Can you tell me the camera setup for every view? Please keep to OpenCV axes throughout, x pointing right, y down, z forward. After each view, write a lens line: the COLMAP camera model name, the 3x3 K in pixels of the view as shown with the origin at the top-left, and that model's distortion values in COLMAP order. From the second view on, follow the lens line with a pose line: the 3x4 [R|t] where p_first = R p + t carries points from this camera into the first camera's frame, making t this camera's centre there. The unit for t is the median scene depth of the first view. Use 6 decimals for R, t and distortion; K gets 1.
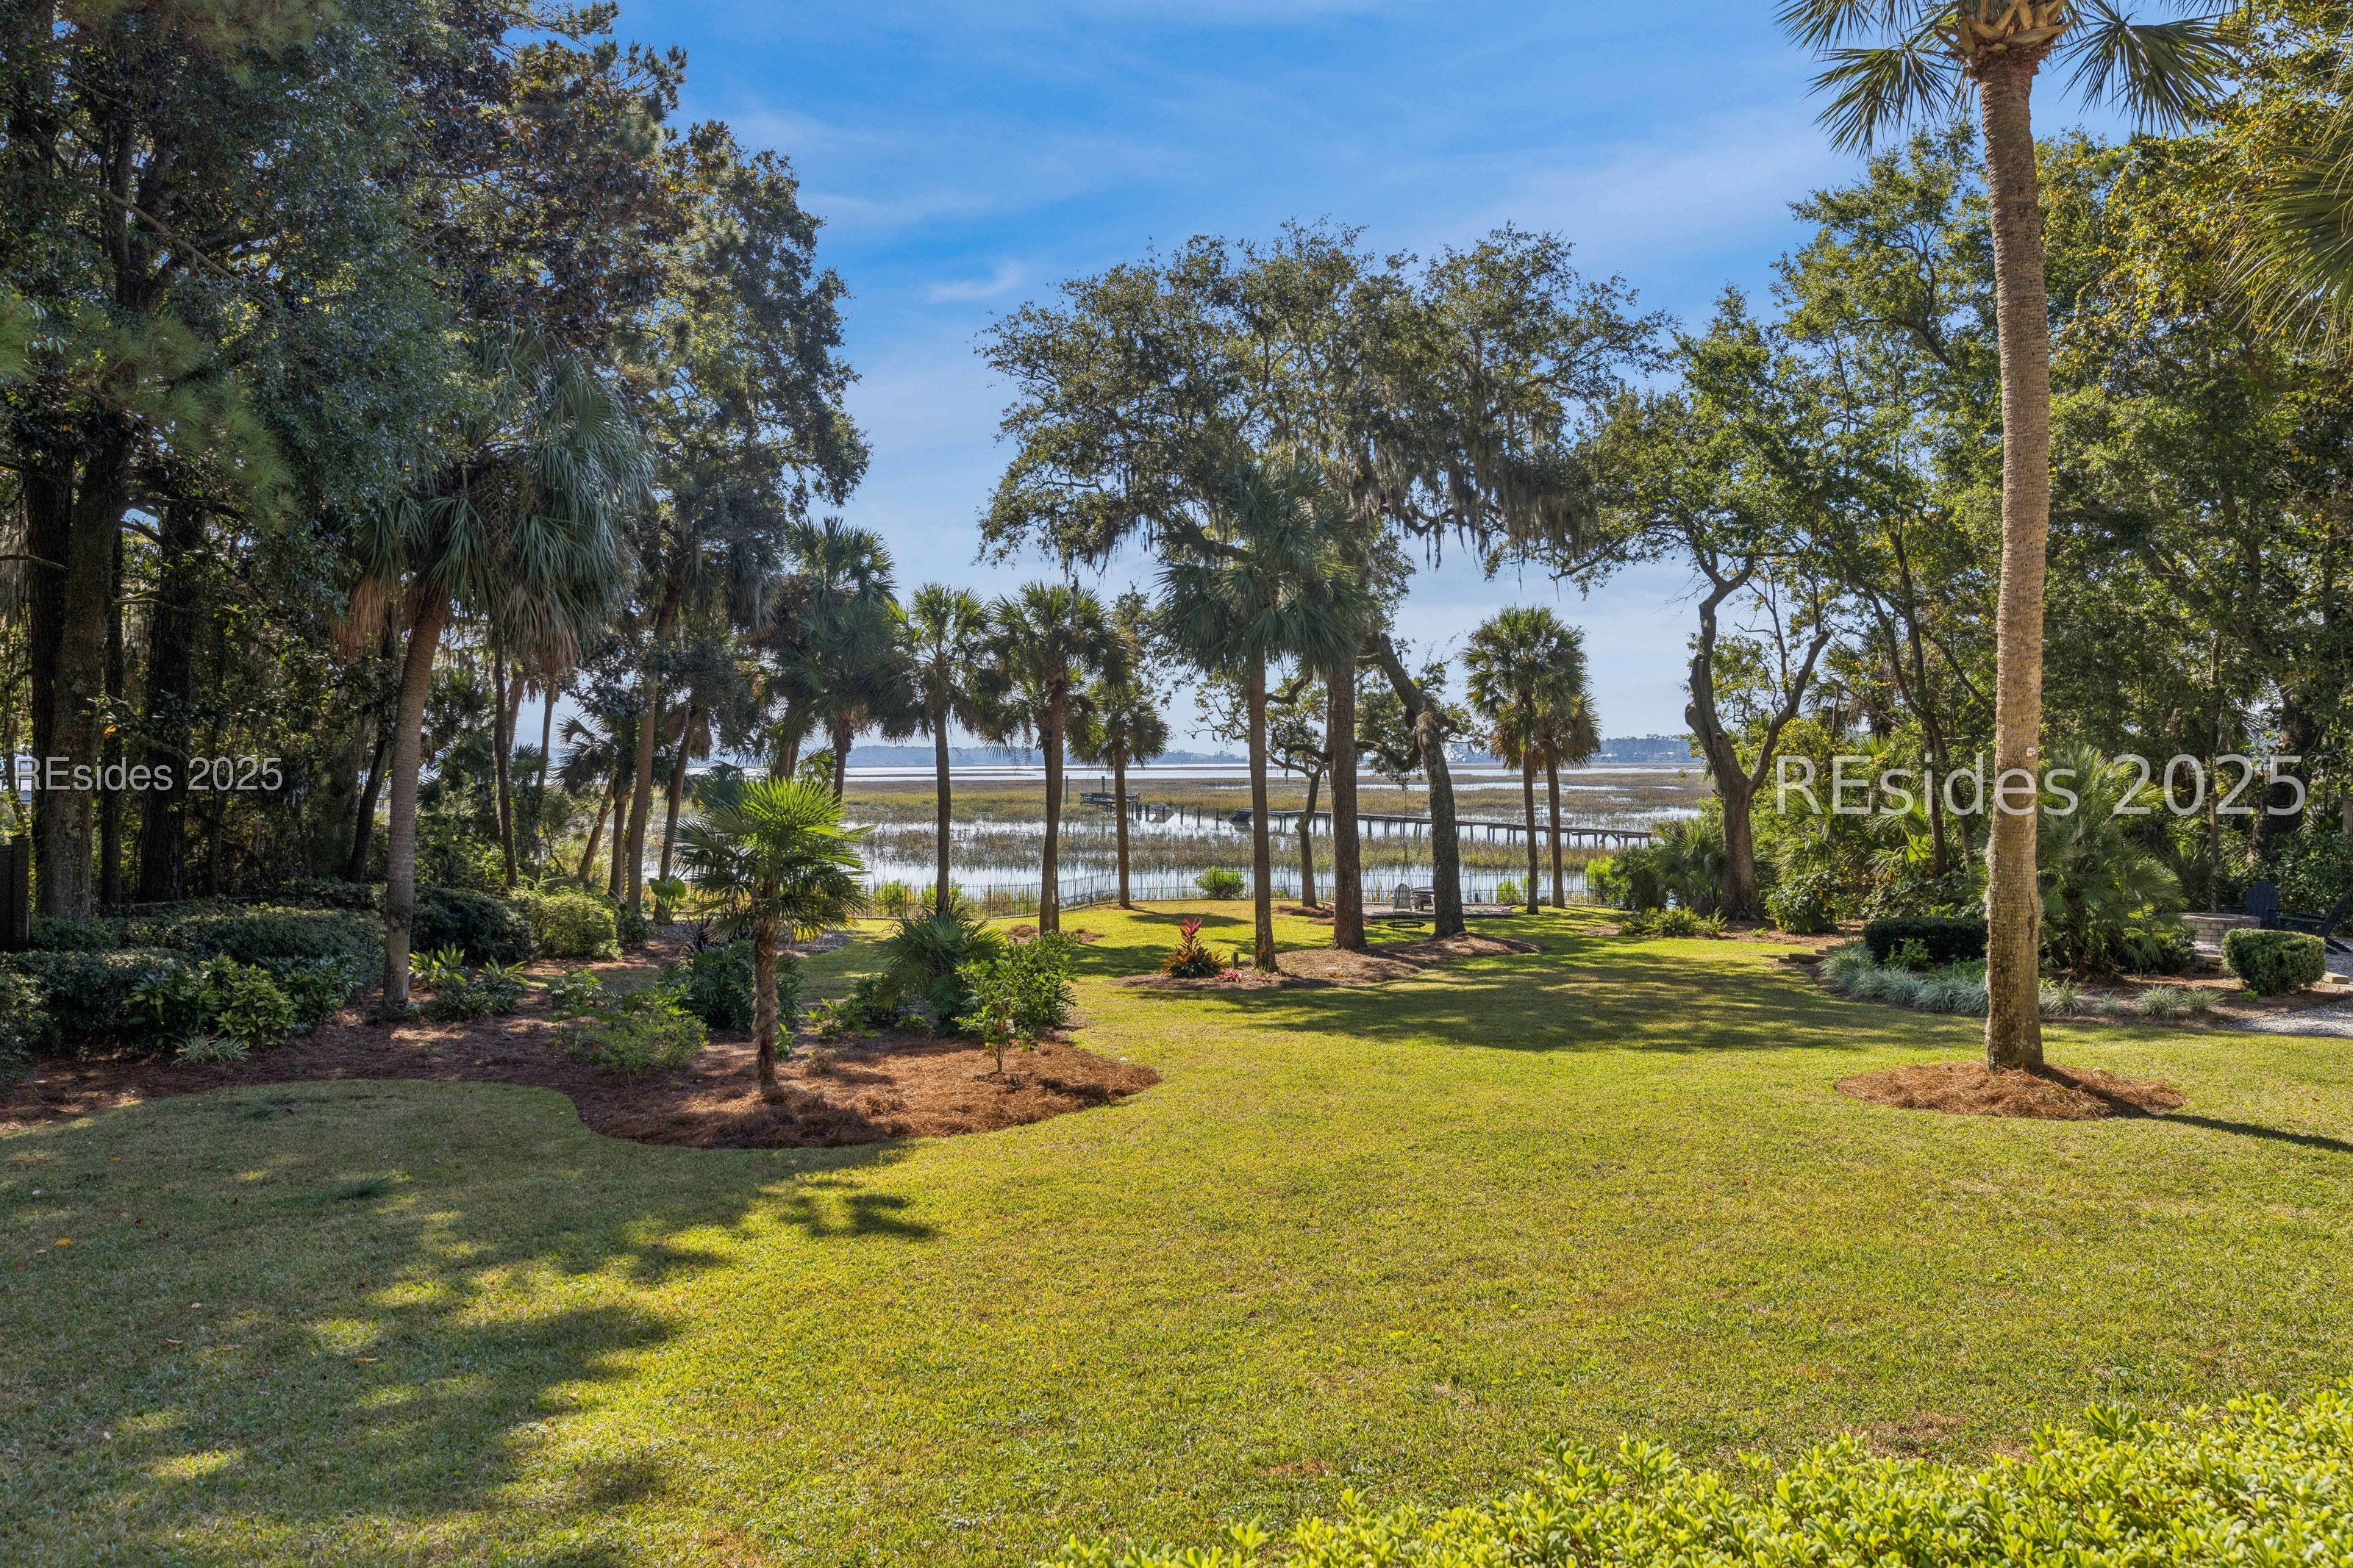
lens RADIAL K [[2086.4, 0, 1176.5], [0, 2086.4, 784.0], [0, 0, 1]] dist [0.009674, 0.006597]
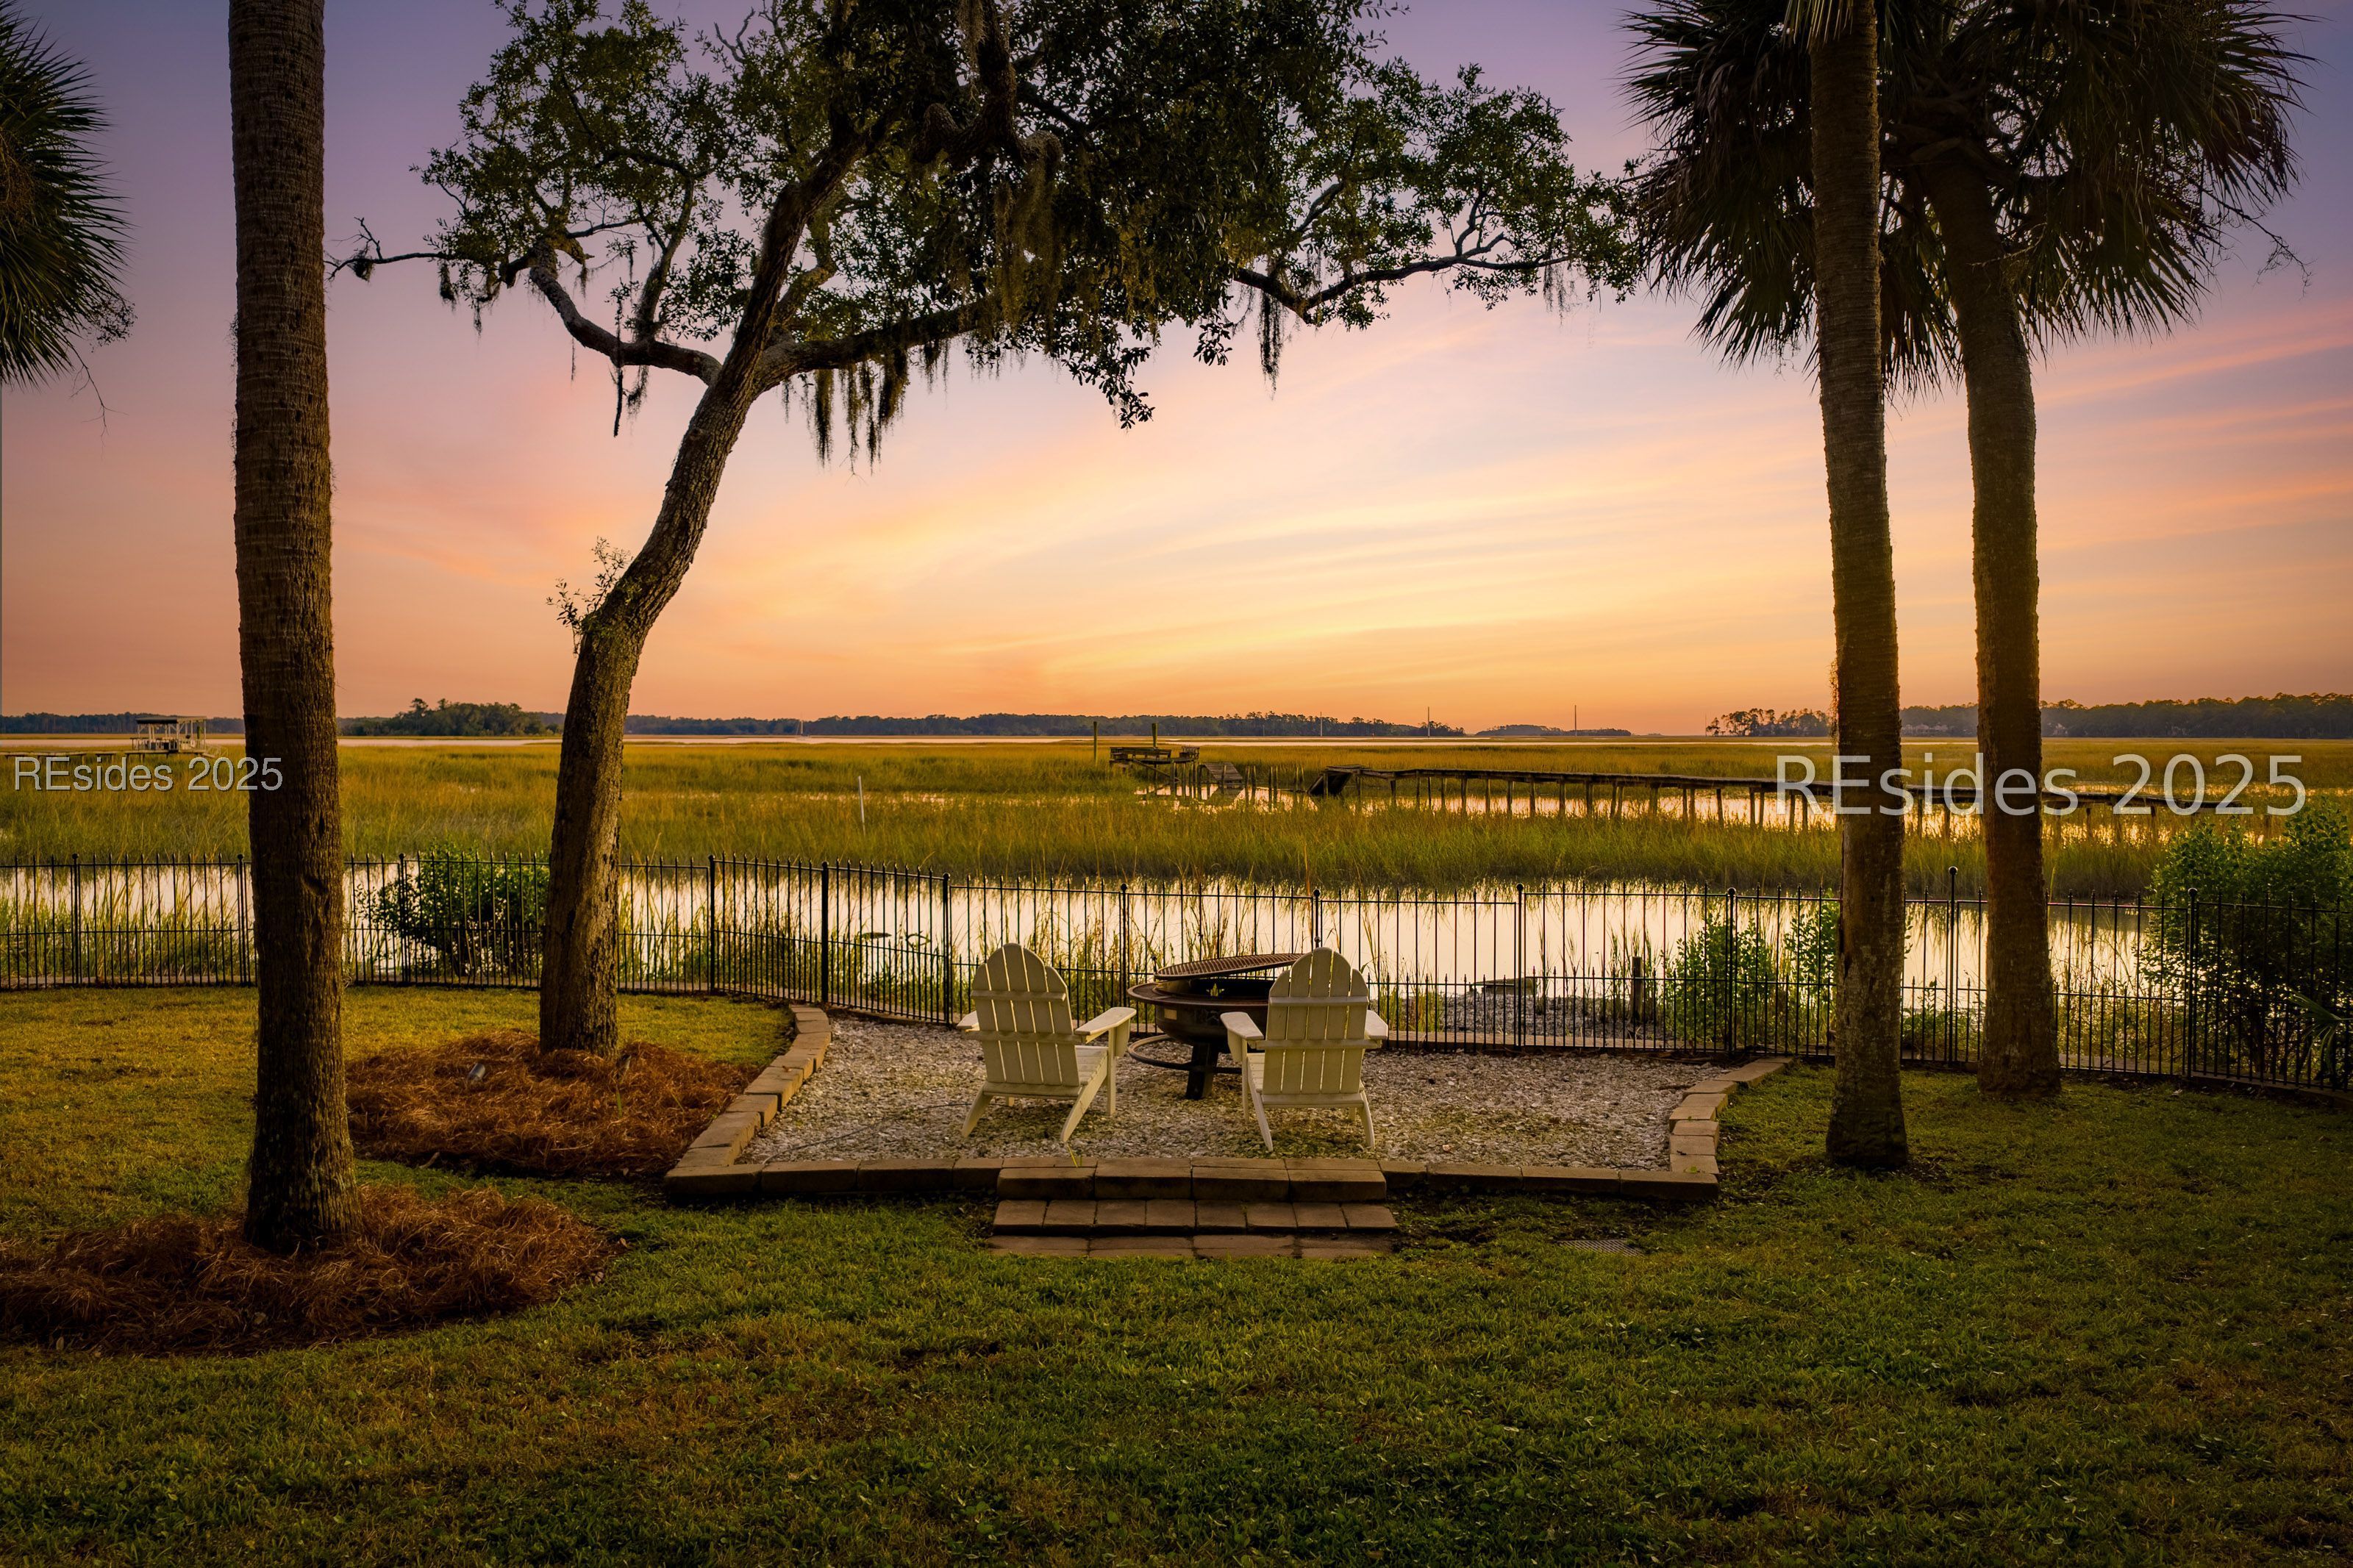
lens RADIAL K [[2086.4, 0, 1176.5], [0, 2086.4, 784.0], [0, 0, 1]] dist [0.009674, 0.006597]
pose [[0.990194, 0.007056, -0.139522, 0.139110], [-0.007591, 0.999966, -0.003306, 0.035299], [0.139493, 0.004333, 0.990214, 0.825961]]
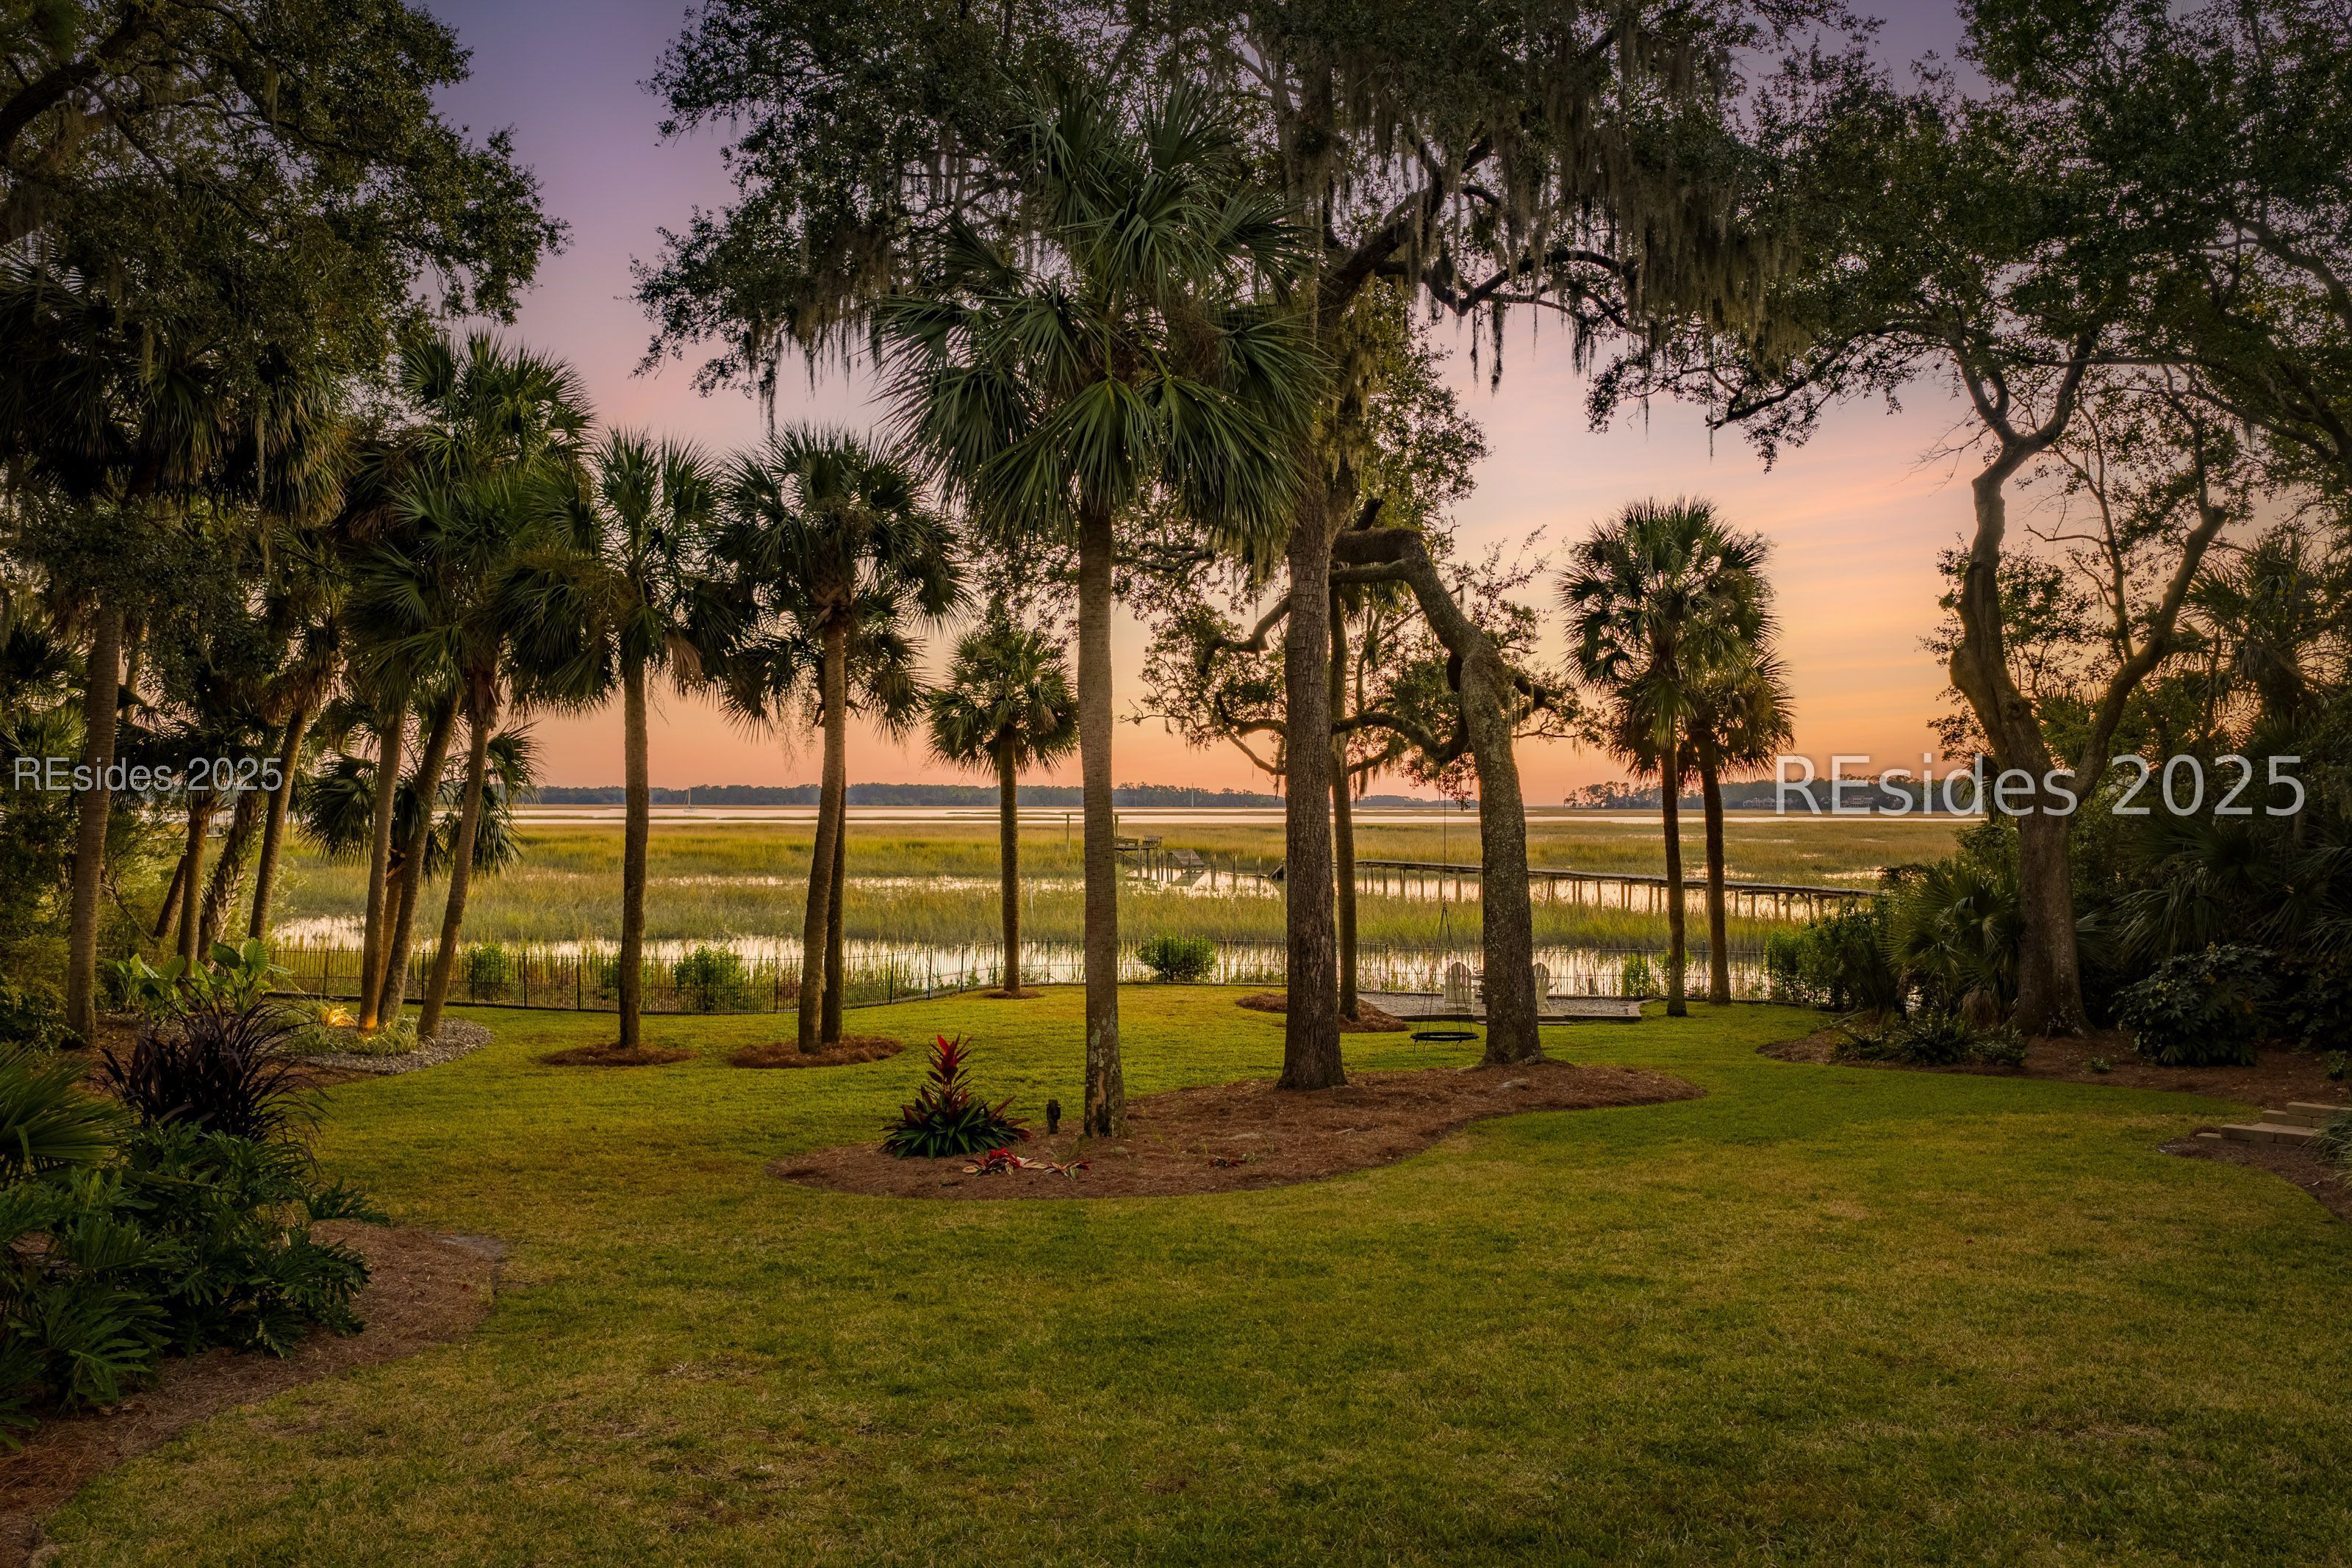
lens RADIAL K [[2085.4, 0, 1176.0], [0, 2085.4, 784.0], [0, 0, 1]] dist [0.009674, 0.006597]
pose [[0.997182, 0.005359, -0.074831, 0.075378], [-0.008104, 0.999303, -0.036431, 0.019781], [0.074583, 0.036934, 0.996531, 0.412925]]
